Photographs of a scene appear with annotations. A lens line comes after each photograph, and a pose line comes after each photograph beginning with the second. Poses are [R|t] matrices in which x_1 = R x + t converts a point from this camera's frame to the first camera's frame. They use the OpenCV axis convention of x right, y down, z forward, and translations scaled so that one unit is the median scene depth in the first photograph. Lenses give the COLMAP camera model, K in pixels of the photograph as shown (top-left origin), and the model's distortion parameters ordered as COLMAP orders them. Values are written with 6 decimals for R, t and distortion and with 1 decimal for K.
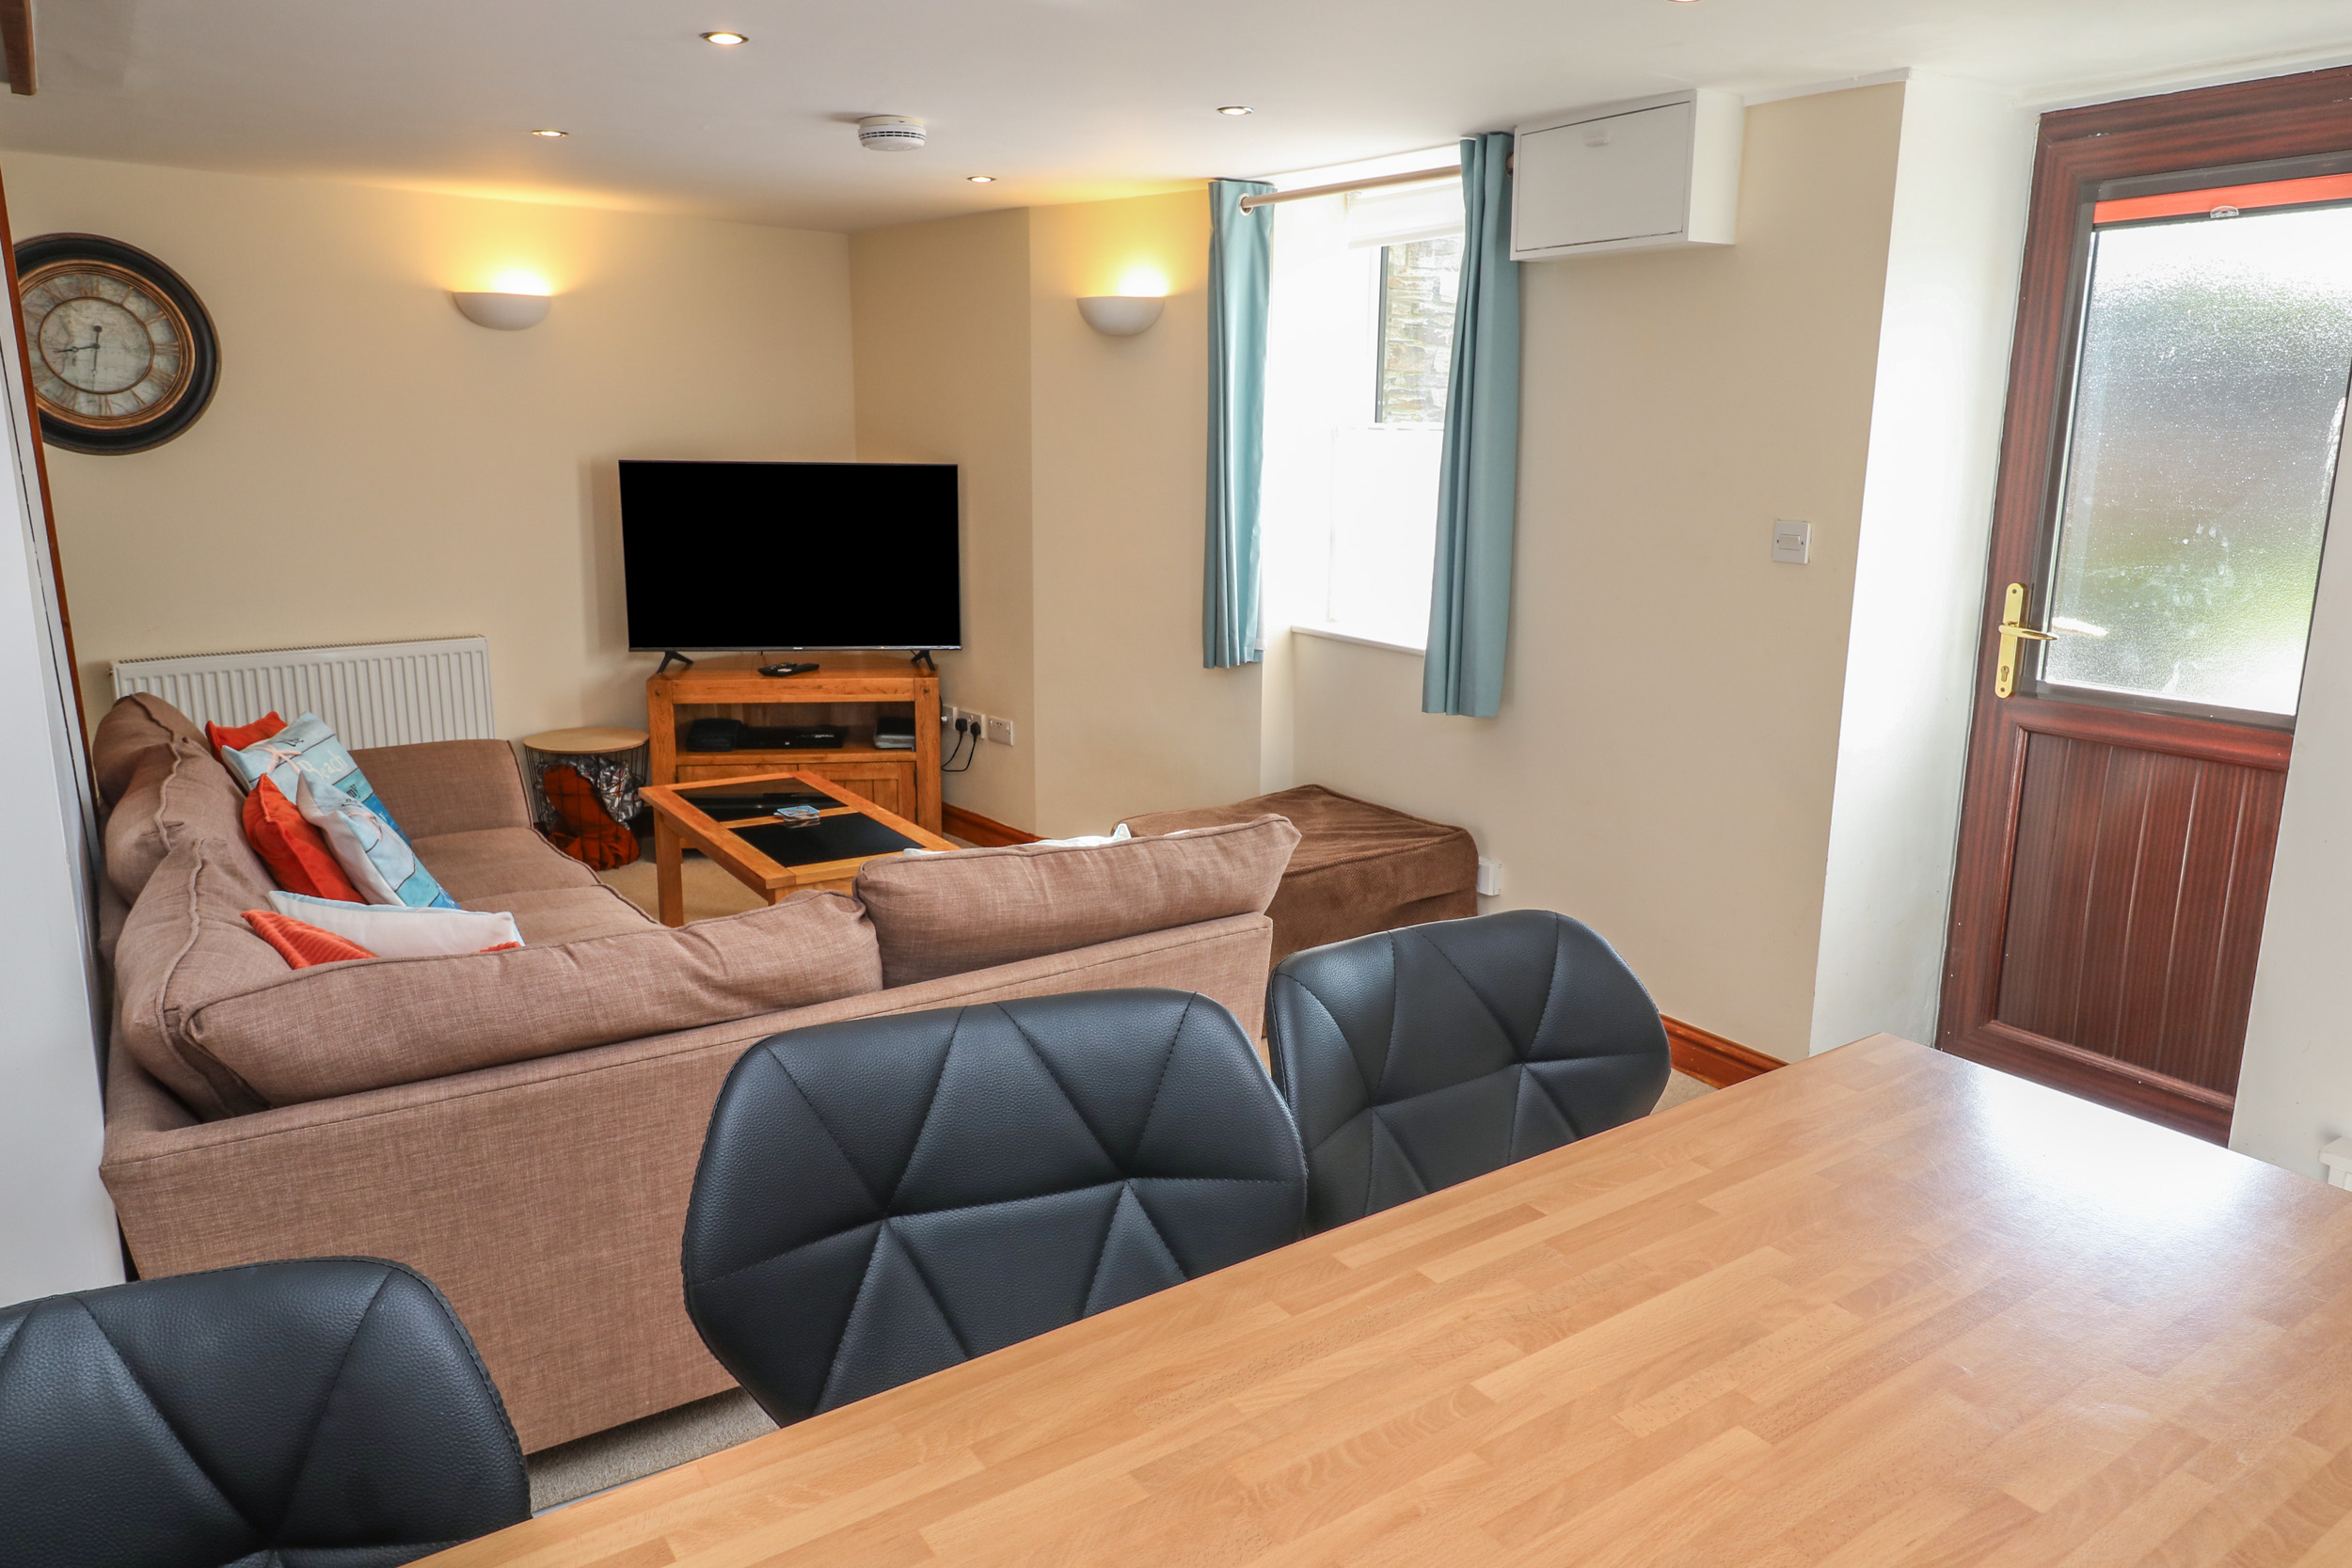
lens RADIAL K [[1526.7, 0, 1175.7], [0, 1526.7, 739.4], [0, 0, 1]] dist [0.005579, -0.001184]
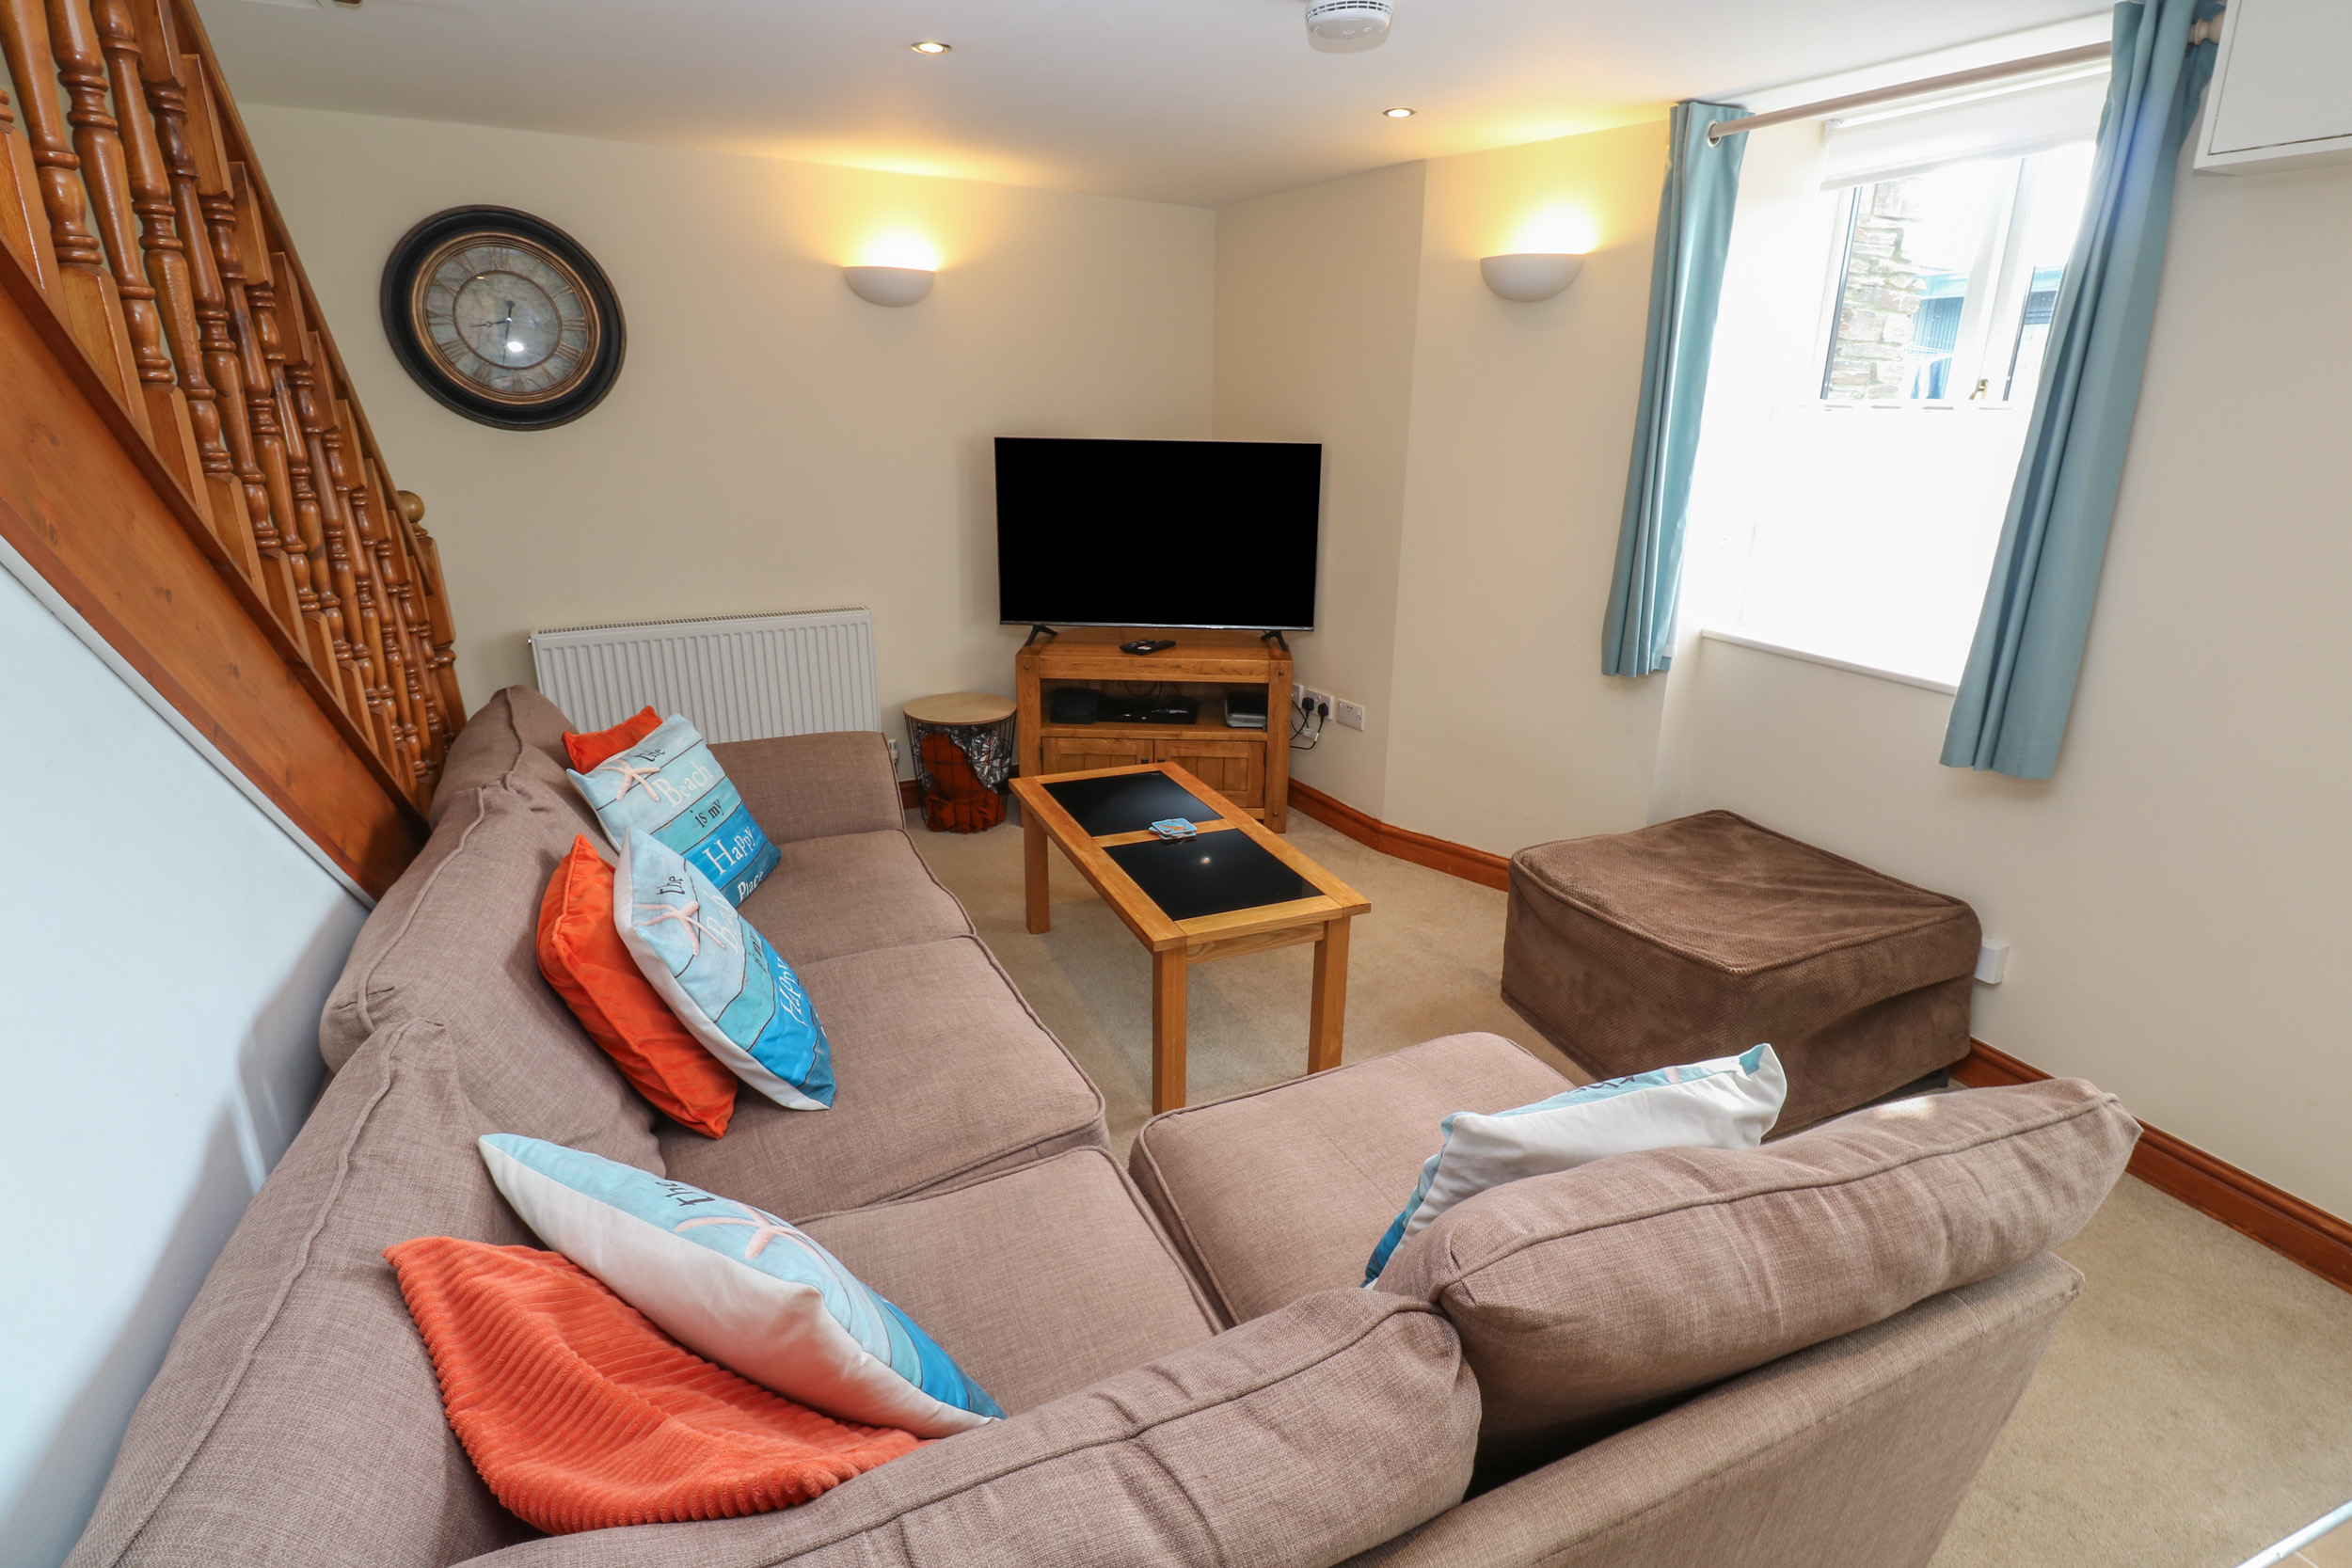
lens RADIAL K [[1091.4, 0, 1176.3], [0, 1091.4, 750.4], [0, 0, 1]] dist [0.012273, -0.019738]
pose [[0.984022, 0.055095, -0.169307, -0.120948], [-0.037868, 0.993925, 0.103344, -0.060467], [0.173972, -0.095282, 0.980130, 0.314374]]
